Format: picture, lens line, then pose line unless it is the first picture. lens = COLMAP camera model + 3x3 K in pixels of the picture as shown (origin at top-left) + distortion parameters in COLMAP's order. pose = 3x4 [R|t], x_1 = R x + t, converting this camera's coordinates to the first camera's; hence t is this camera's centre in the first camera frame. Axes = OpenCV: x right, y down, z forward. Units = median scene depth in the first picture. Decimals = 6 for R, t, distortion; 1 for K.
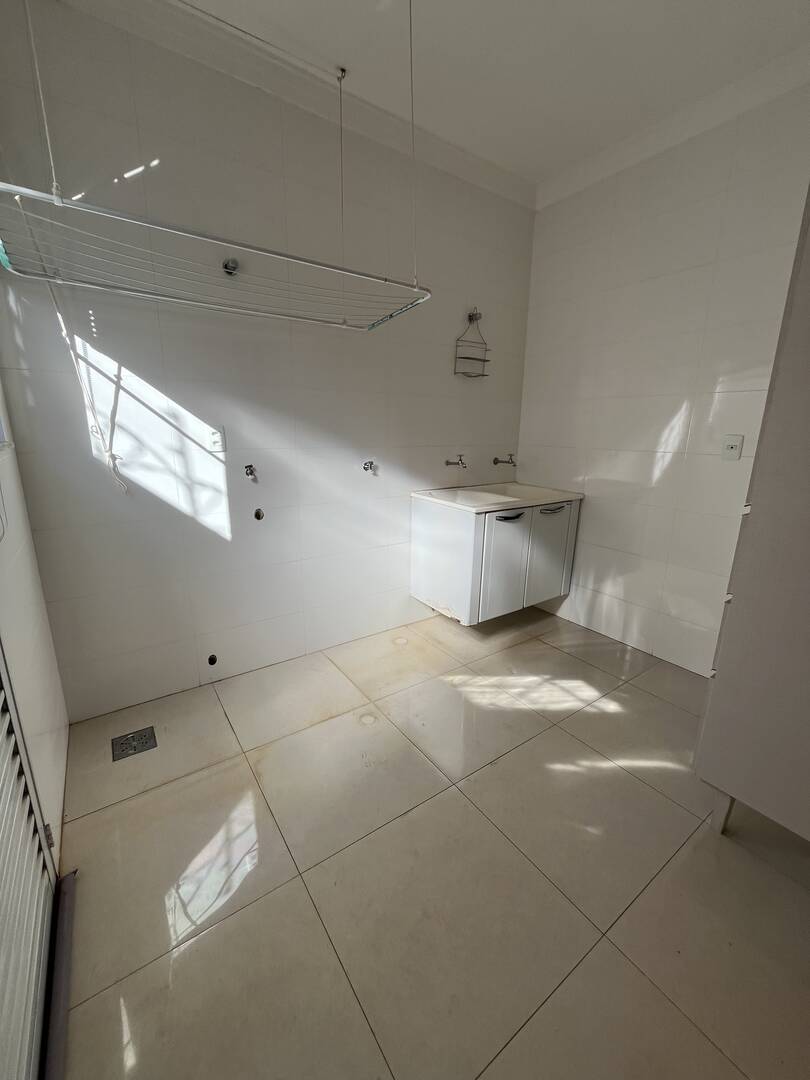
lens RADIAL K [[435.0, 0, 406.5], [0, 435.0, 537.3], [0, 0, 1]] dist [-0.004742, 0.000769]
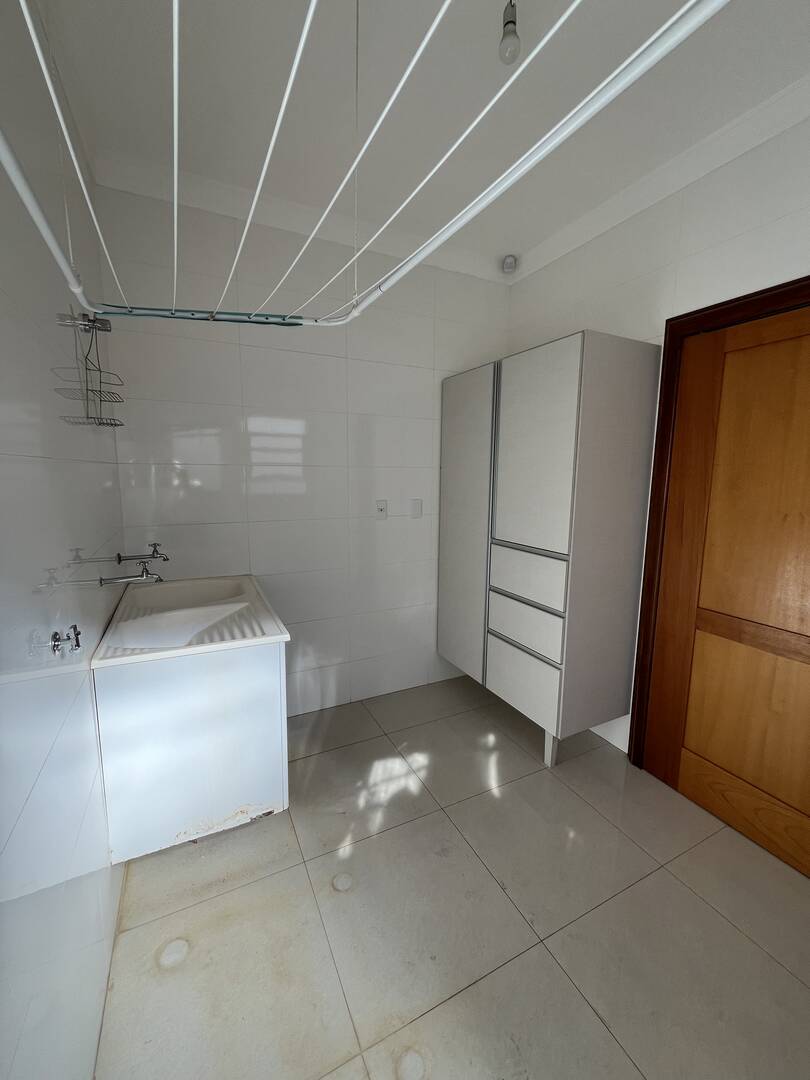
lens RADIAL K [[435.0, 0, 404.1], [0, 435.0, 539.8], [0, 0, 1]] dist [-0.004742, 0.000769]
pose [[0.147320, -0.158849, 0.976250, -0.405468], [0.241803, 0.962854, 0.120180, -0.218957], [-0.959077, 0.218356, 0.180258, 0.616098]]
